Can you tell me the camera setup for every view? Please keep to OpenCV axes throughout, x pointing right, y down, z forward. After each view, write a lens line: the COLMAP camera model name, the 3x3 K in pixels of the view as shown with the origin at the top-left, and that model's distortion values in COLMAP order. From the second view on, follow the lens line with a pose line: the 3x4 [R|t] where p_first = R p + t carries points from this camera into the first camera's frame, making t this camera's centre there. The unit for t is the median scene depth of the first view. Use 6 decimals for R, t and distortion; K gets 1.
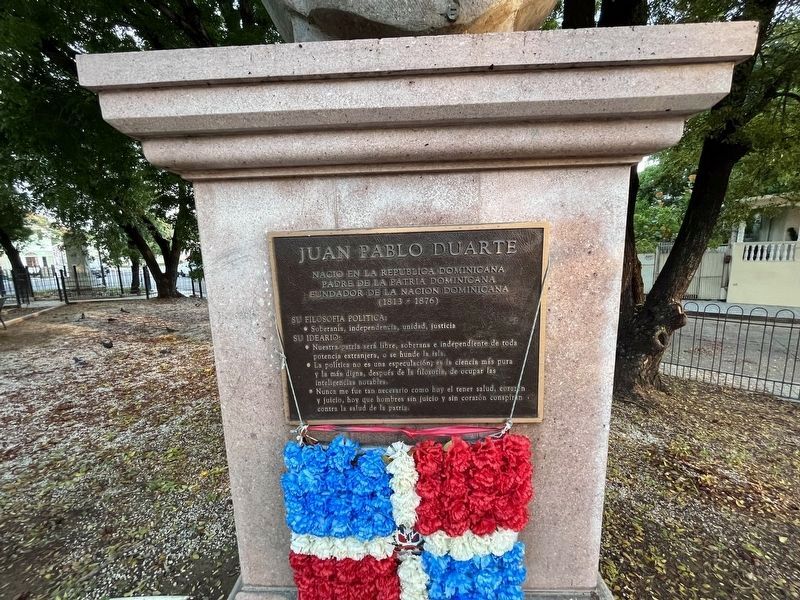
lens RADIAL K [[321.6, 0, 400.3], [0, 321.6, 298.9], [0, 0, 1]] dist [-0.000868, -0.000132]
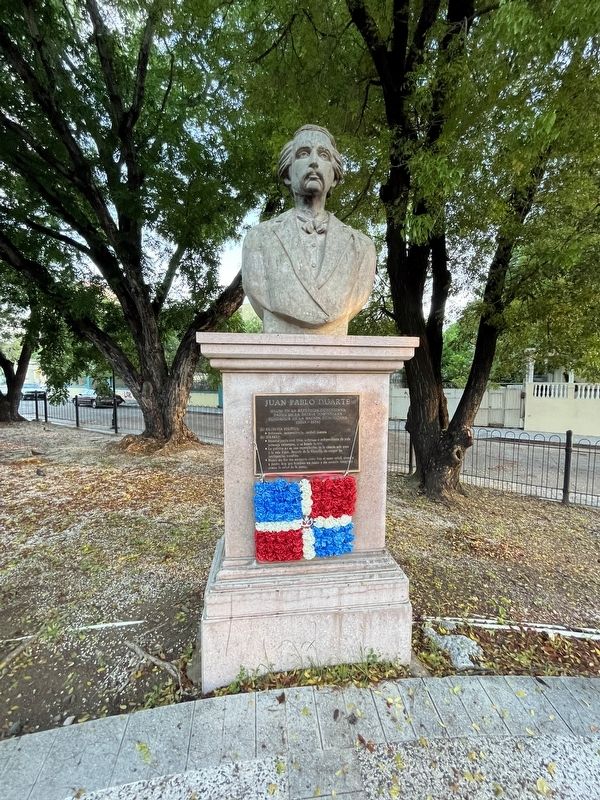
lens RADIAL K [[321.6, 0, 297.9], [0, 321.6, 400.2], [0, 0, 1]] dist [-0.000868, -0.000132]
pose [[0.988690, 0.020630, 0.148547, -0.122838], [-0.008795, 0.996764, -0.079897, 0.010451], [-0.149715, 0.077687, 0.985673, -0.419703]]
